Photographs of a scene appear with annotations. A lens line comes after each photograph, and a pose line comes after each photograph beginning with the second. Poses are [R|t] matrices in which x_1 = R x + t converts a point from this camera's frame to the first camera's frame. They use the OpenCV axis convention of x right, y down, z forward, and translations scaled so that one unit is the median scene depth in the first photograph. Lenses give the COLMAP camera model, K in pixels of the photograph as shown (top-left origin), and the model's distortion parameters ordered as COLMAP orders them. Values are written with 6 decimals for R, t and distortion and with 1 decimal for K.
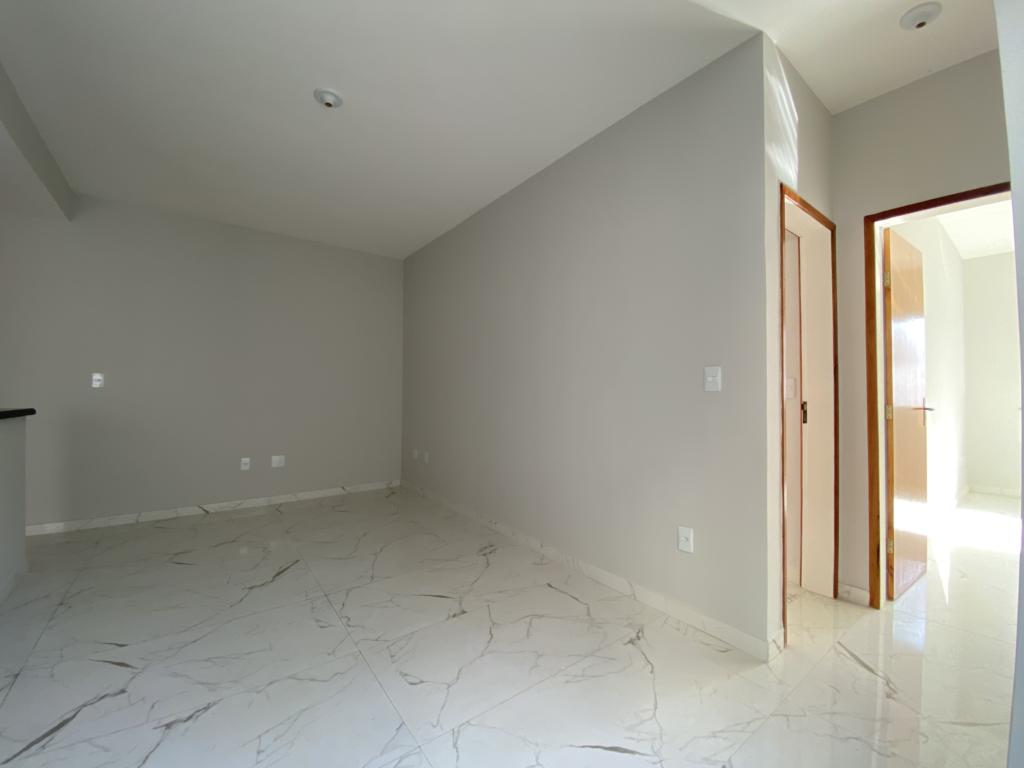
lens RADIAL K [[415.2, 0, 513.6], [0, 415.2, 382.6], [0, 0, 1]] dist [0.017988, -0.019254]
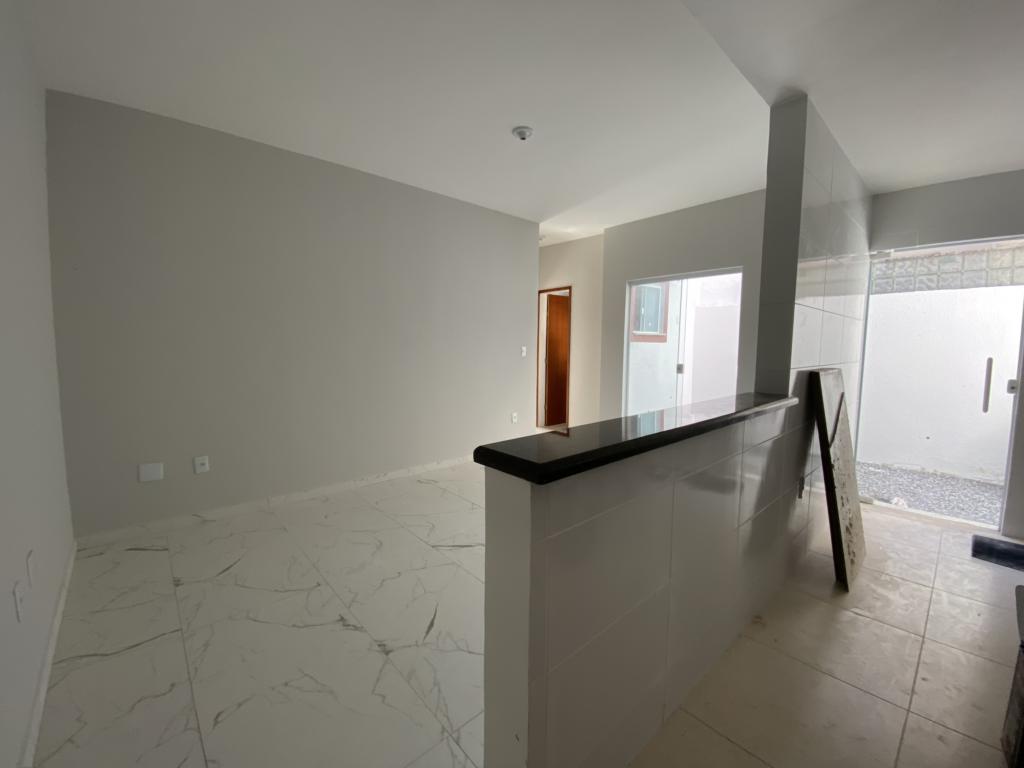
lens RADIAL K [[415.2, 0, 513.6], [0, 415.2, 382.6], [0, 0, 1]] dist [0.017988, -0.019254]
pose [[-0.086395, -0.094595, 0.991760, -1.682916], [-0.025259, 0.995370, 0.092739, -0.040250], [-0.995941, -0.017039, -0.088384, 1.065517]]
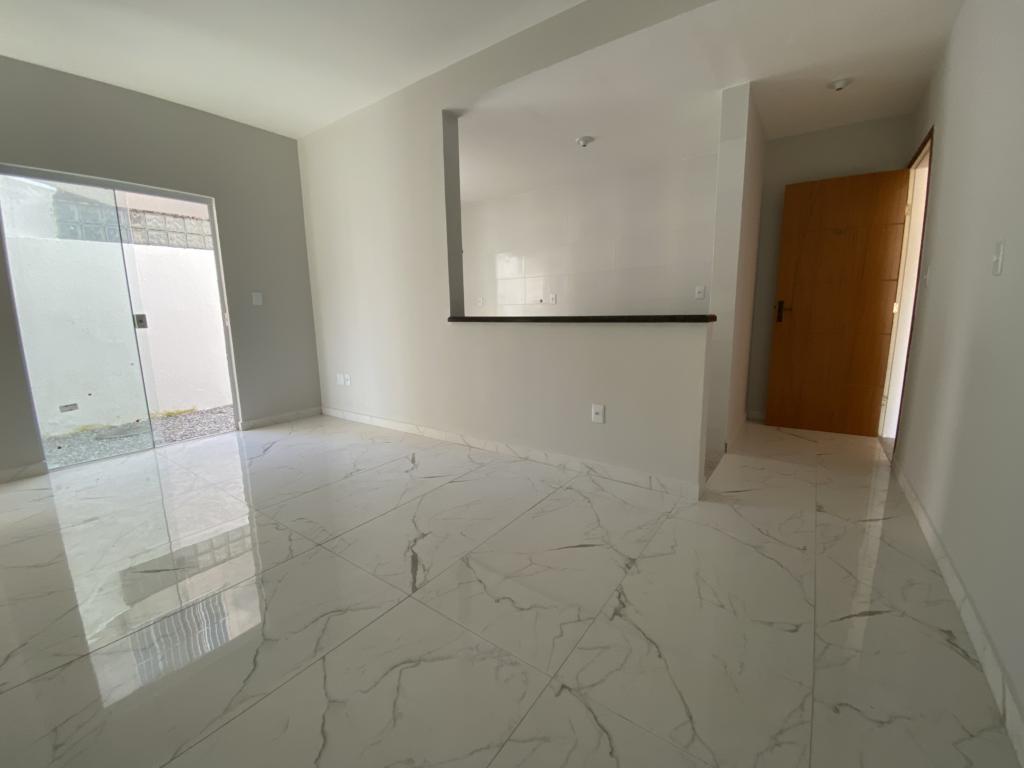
lens RADIAL K [[415.2, 0, 513.6], [0, 415.2, 382.6], [0, 0, 1]] dist [0.017988, -0.019254]
pose [[-0.954664, 0.060295, -0.291515, -0.583790], [0.017233, 0.988824, 0.148087, 0.073482], [0.297186, 0.136349, -0.945034, 1.810974]]
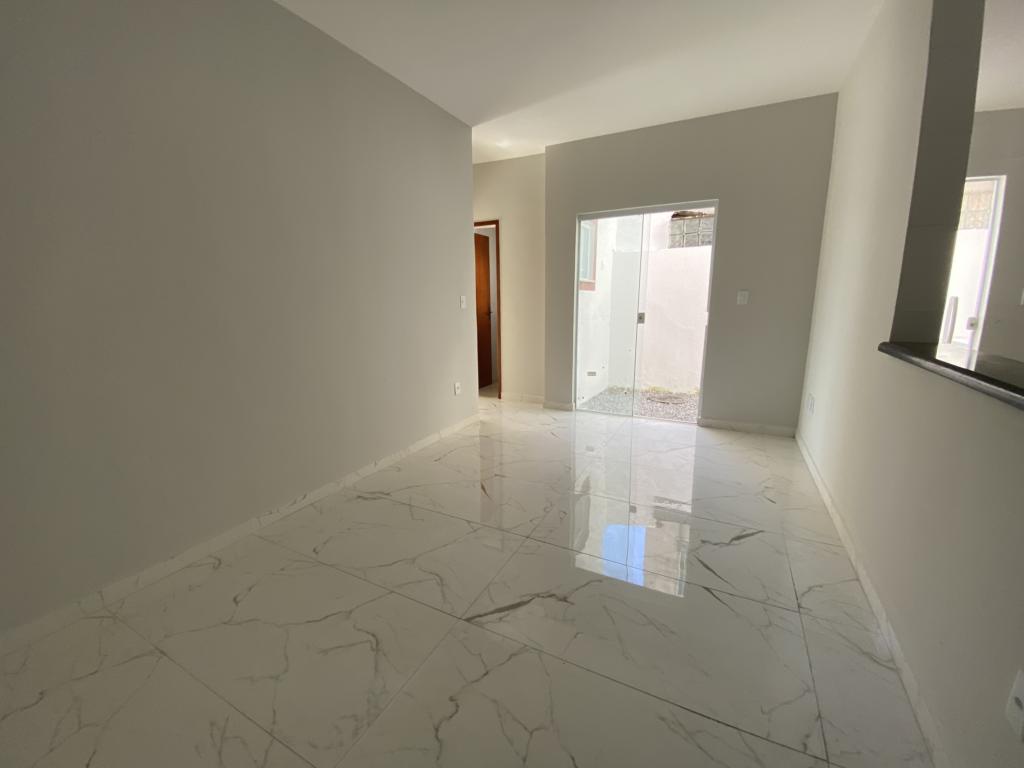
lens RADIAL K [[413.6, 0, 512.0], [0, 413.6, 384.0], [0, 0, 1]] dist [0.031764, -0.027370]
pose [[-0.432137, -0.181299, 0.883396, -1.171970], [-0.007409, 0.980264, 0.197554, -0.013079], [-0.901777, 0.078826, -0.424952, 1.369428]]
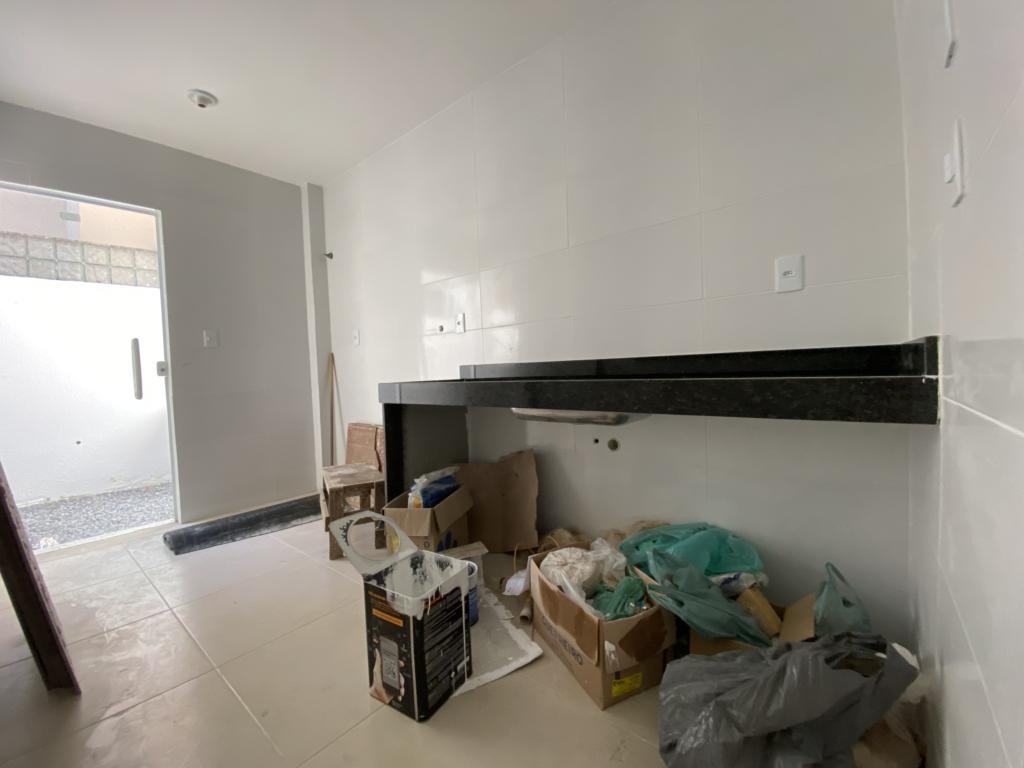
lens RADIAL K [[415.2, 0, 513.6], [0, 415.2, 382.6], [0, 0, 1]] dist [0.017988, -0.019254]
pose [[-0.972262, 0.039636, -0.230511, -1.307619], [0.037663, 0.999206, 0.012957, 0.107197], [0.230841, 0.003916, -0.972984, 0.863478]]
